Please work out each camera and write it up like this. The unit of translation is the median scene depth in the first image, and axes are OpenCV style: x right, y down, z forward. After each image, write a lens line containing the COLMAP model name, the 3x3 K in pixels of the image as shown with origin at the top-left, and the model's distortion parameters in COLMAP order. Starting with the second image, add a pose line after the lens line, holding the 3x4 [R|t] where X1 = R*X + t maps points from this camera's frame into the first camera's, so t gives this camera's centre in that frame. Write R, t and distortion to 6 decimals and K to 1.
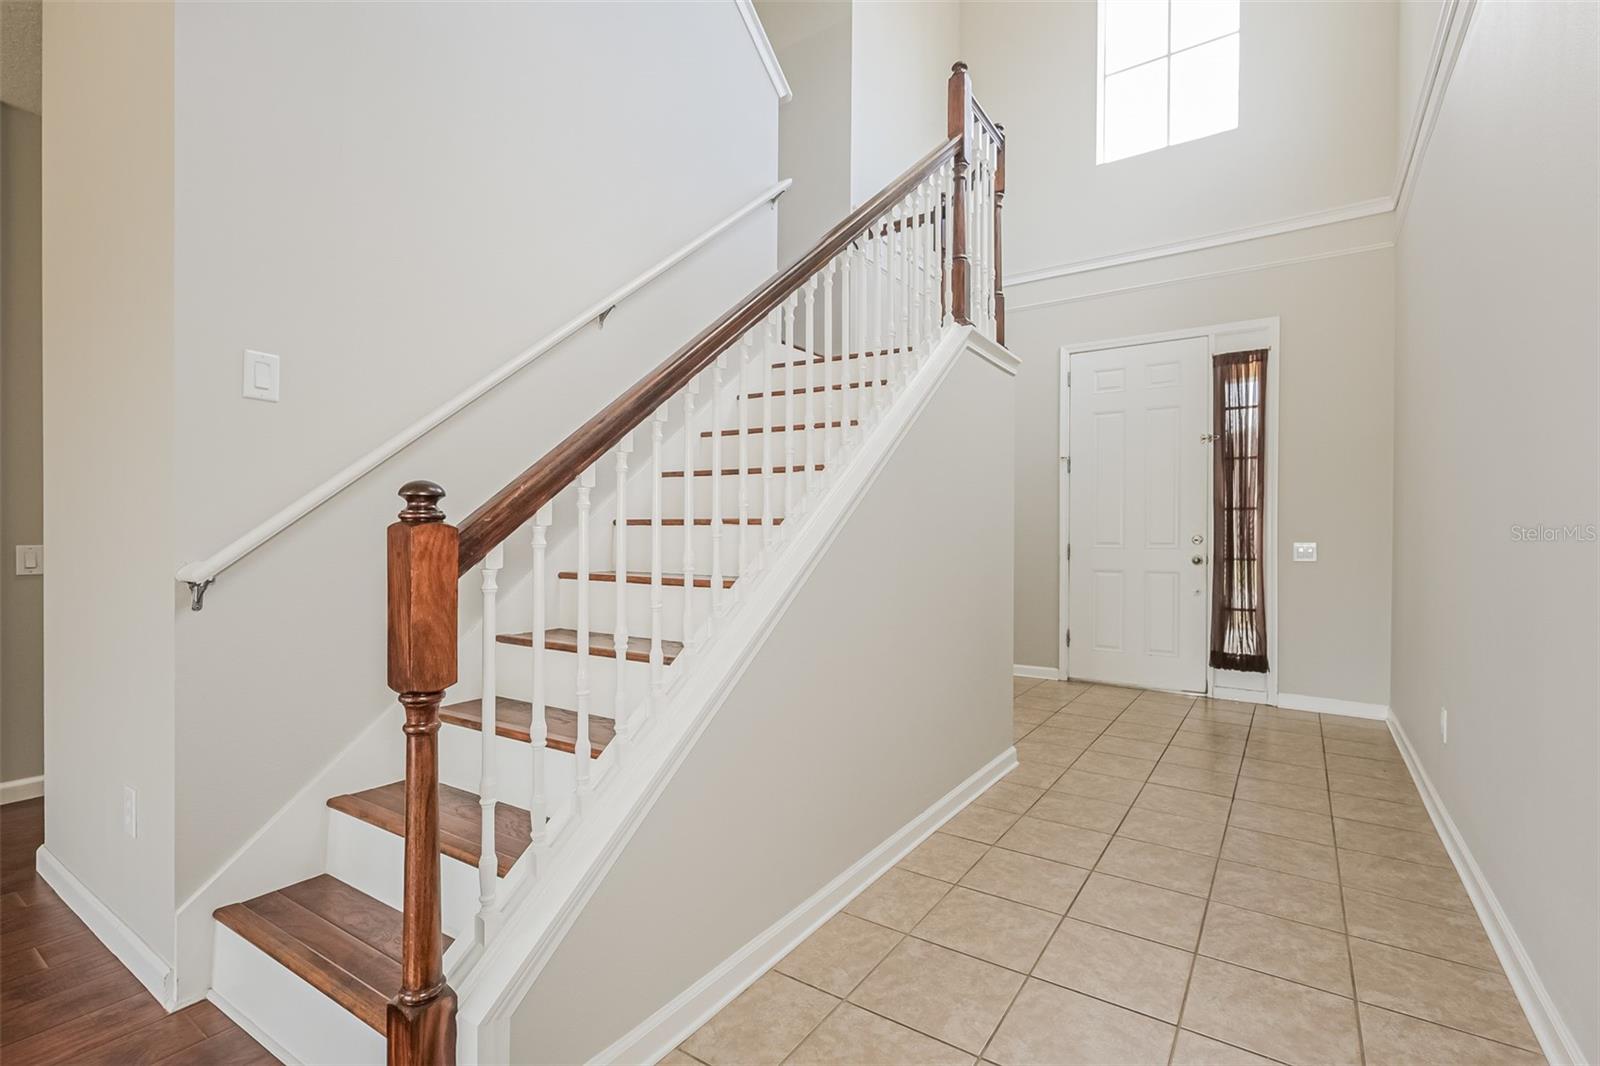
lens RADIAL K [[714.6, 0, 802.4], [0, 714.6, 537.5], [0, 0, 1]] dist [0.001513, 0.002711]
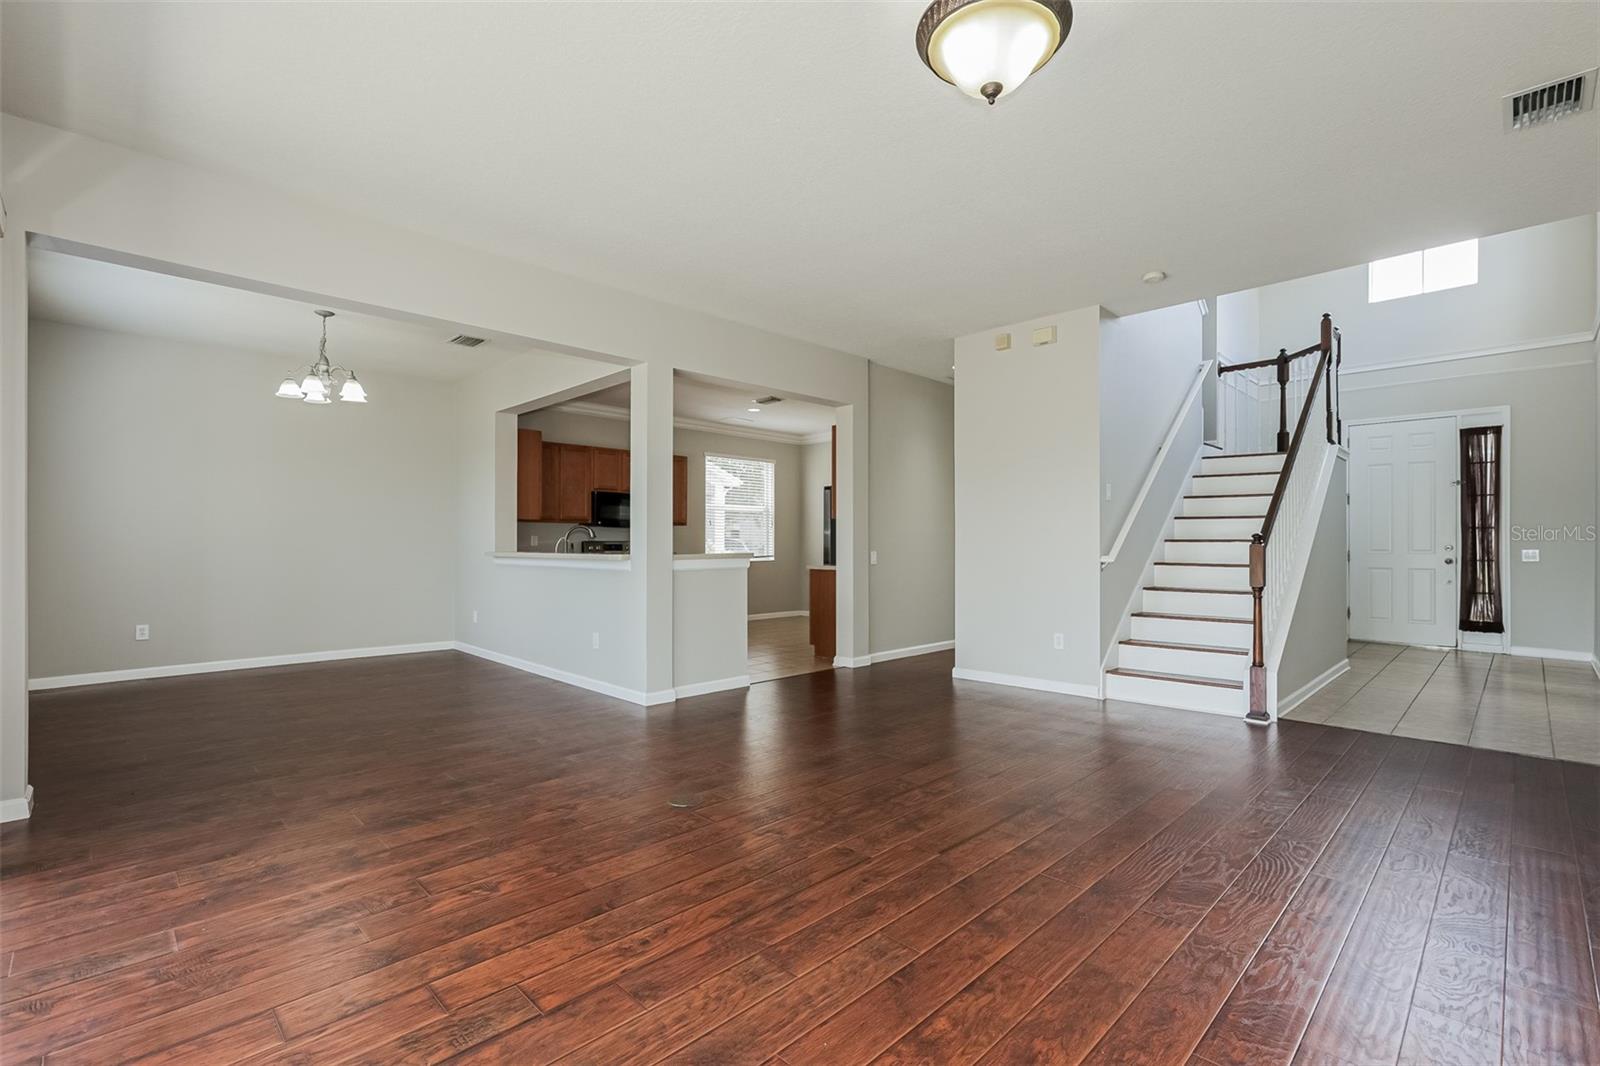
lens RADIAL K [[714.6, 0, 814.0], [0, 714.6, 538.9], [0, 0, 1]] dist [0.001513, 0.002711]
pose [[0.983471, -0.002521, -0.181050, -0.537899], [0.001371, 0.999978, -0.006474, -0.008730], [0.181063, 0.006119, 0.983453, -0.802925]]
